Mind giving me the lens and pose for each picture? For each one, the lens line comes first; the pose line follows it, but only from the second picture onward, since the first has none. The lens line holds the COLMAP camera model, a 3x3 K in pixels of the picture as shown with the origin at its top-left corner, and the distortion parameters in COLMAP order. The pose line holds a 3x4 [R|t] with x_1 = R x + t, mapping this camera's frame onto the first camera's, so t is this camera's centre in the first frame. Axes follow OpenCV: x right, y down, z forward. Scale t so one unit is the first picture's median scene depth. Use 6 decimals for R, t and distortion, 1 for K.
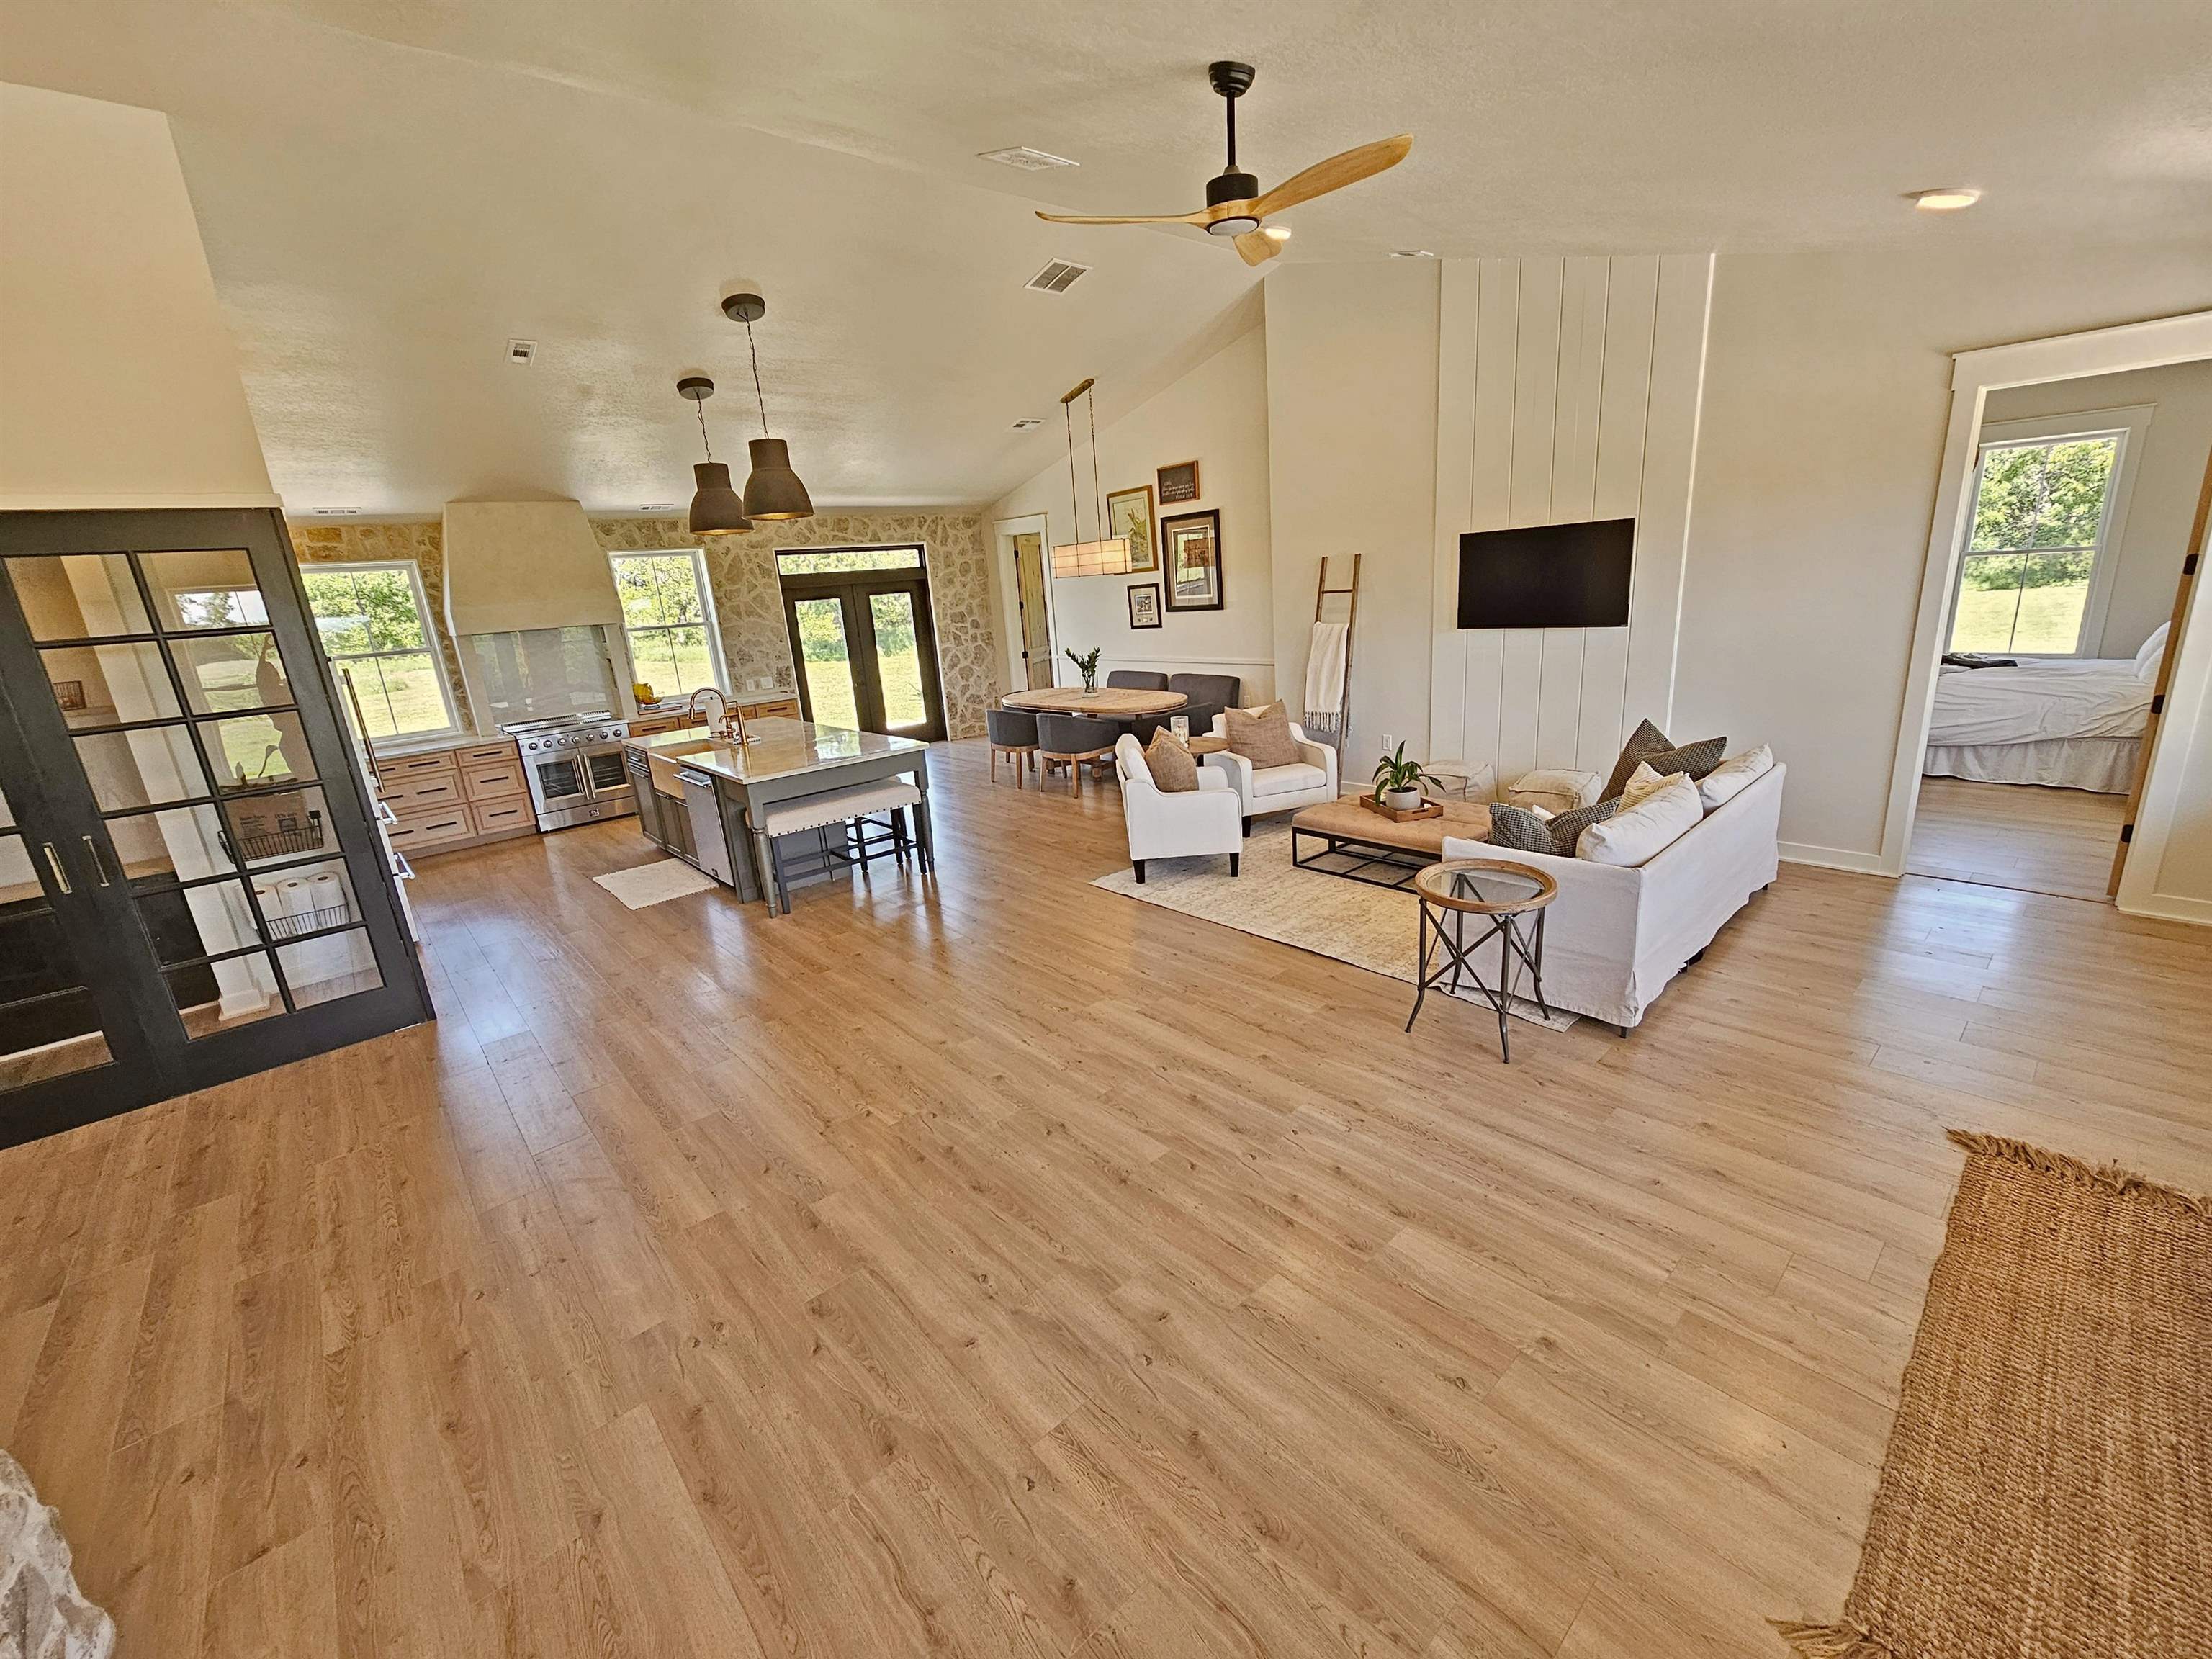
lens RADIAL K [[906.3, 0, 1108.4], [0, 906.3, 831.2], [0, 0, 1]] dist [-0.001025, -0.000411]
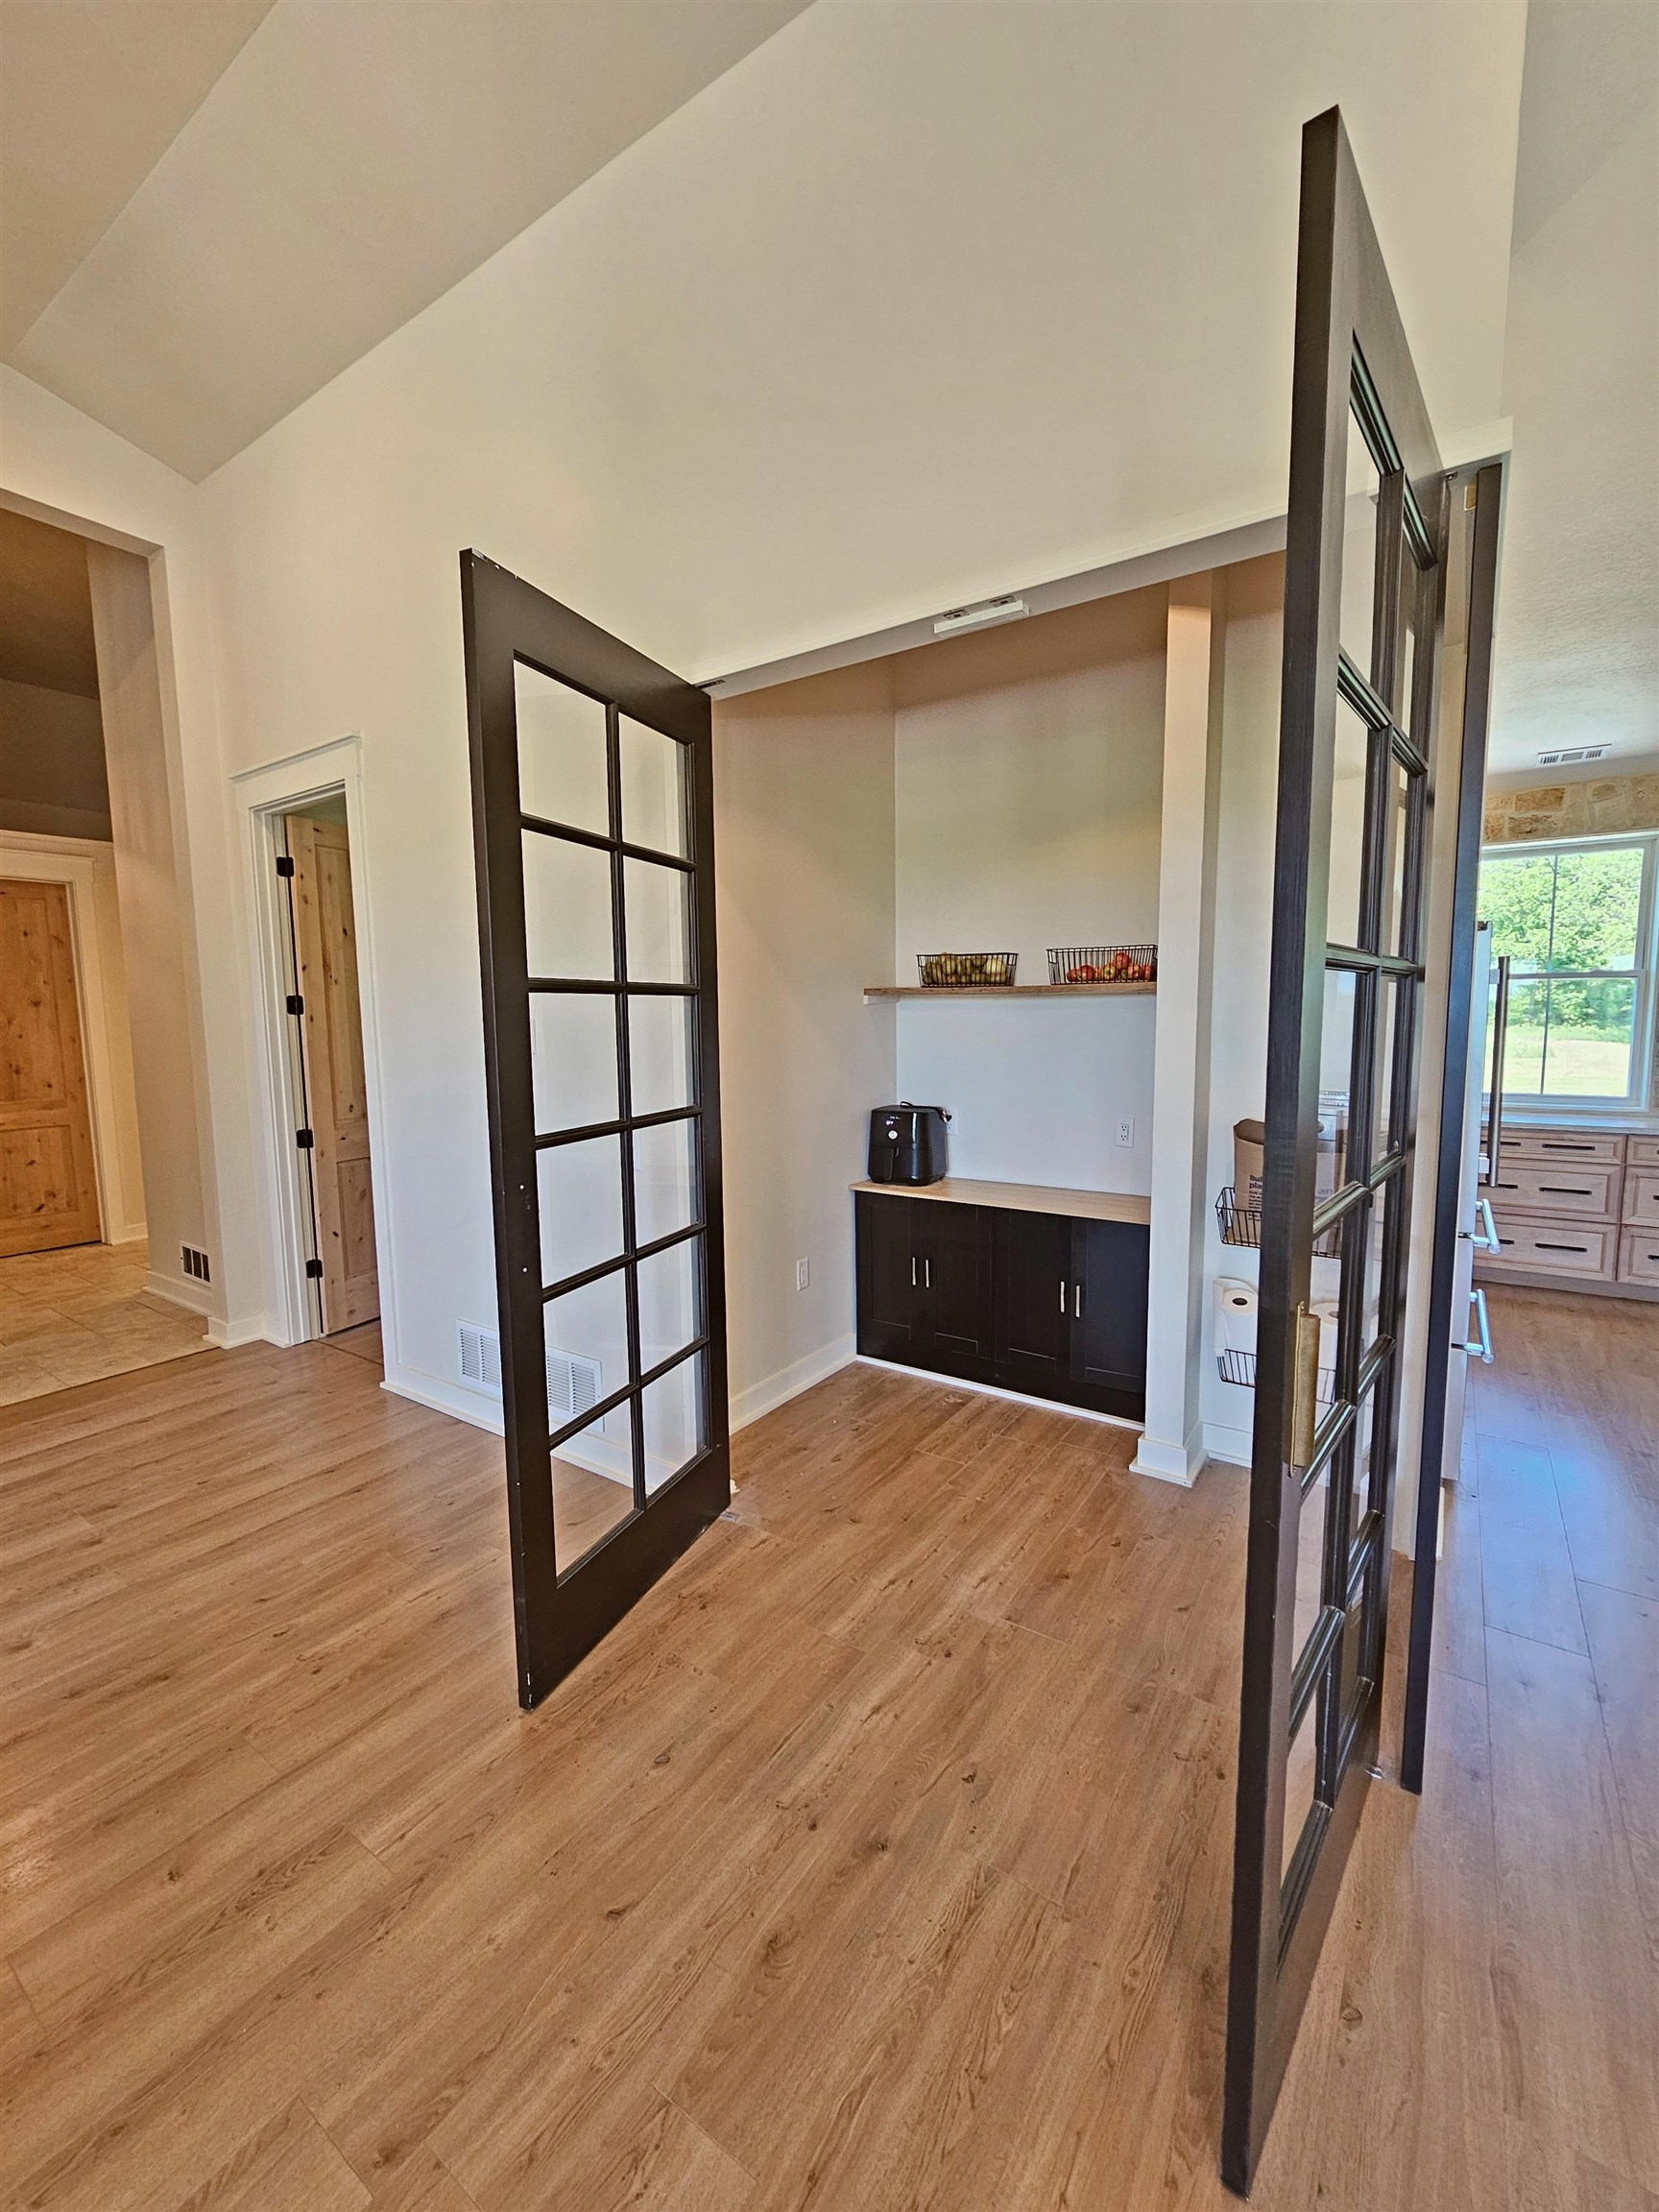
lens RADIAL K [[906.3, 0, 829.5], [0, 906.3, 1106.0], [0, 0, 1]] dist [-0.001025, -0.000411]
pose [[0.239539, 0.170619, -0.955777, -0.332628], [-0.271494, 0.956936, 0.102783, -0.031655], [0.932154, 0.234868, 0.275546, 0.404690]]
